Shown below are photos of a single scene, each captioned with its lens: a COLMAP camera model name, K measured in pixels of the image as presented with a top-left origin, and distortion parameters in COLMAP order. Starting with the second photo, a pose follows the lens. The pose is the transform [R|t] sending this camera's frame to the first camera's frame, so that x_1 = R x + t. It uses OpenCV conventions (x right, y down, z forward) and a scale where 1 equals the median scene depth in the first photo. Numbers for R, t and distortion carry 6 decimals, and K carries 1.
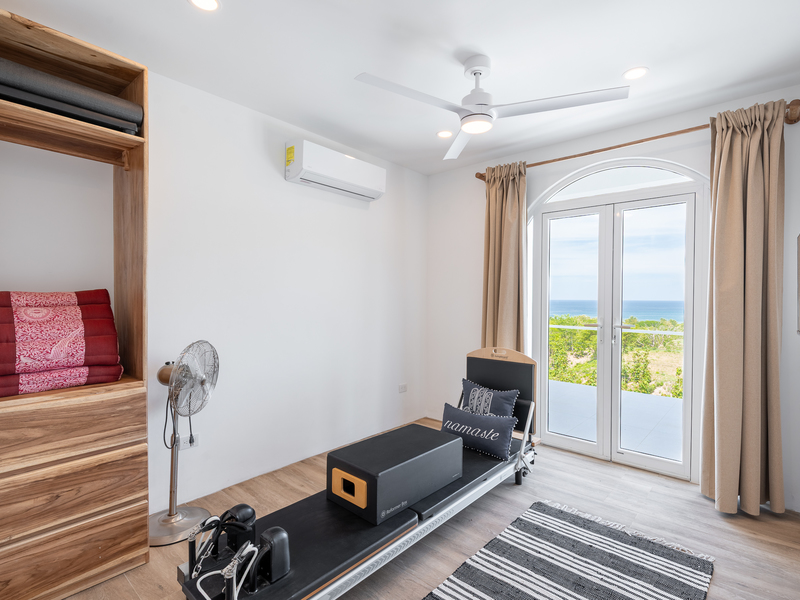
lens RADIAL K [[404.3, 0, 409.3], [0, 404.3, 303.5], [0, 0, 1]] dist [0.018591, -0.017404]
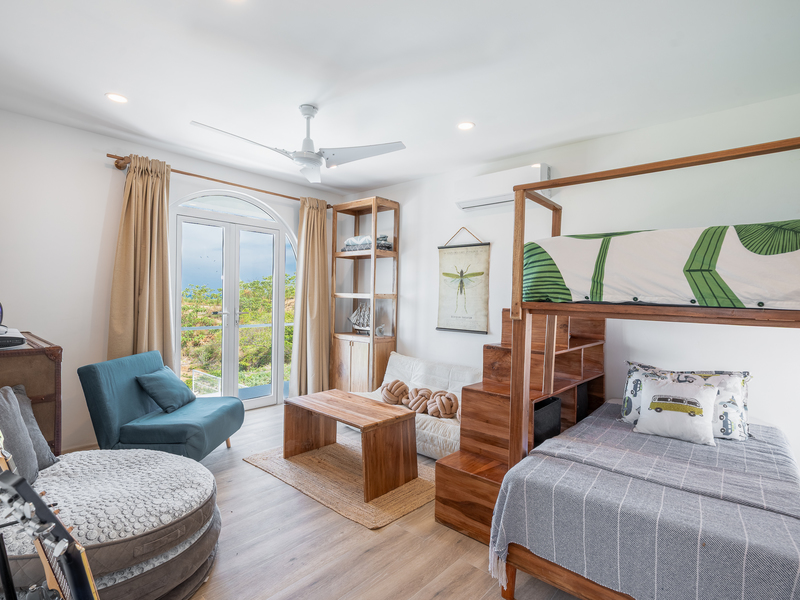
lens RADIAL K [[404.3, 0, 409.3], [0, 404.3, 303.5], [0, 0, 1]] dist [0.018591, -0.017404]
pose [[-0.004078, -0.020397, 0.999784, -0.830668], [-0.011501, 0.999727, 0.020349, -0.013092], [-0.999926, -0.011416, -0.004311, 0.404166]]
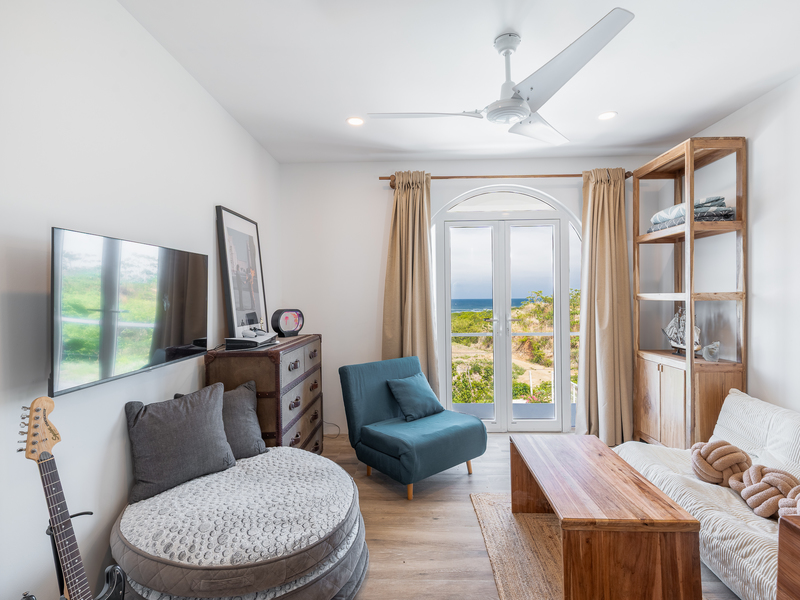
lens RADIAL K [[404.3, 0, 409.3], [0, 404.3, 303.5], [0, 0, 1]] dist [0.018591, -0.017404]
pose [[0.766873, -0.020716, 0.641464, -0.482053], [0.018309, 0.999778, 0.010399, -0.014417], [-0.641537, 0.003770, 0.767083, 0.240780]]
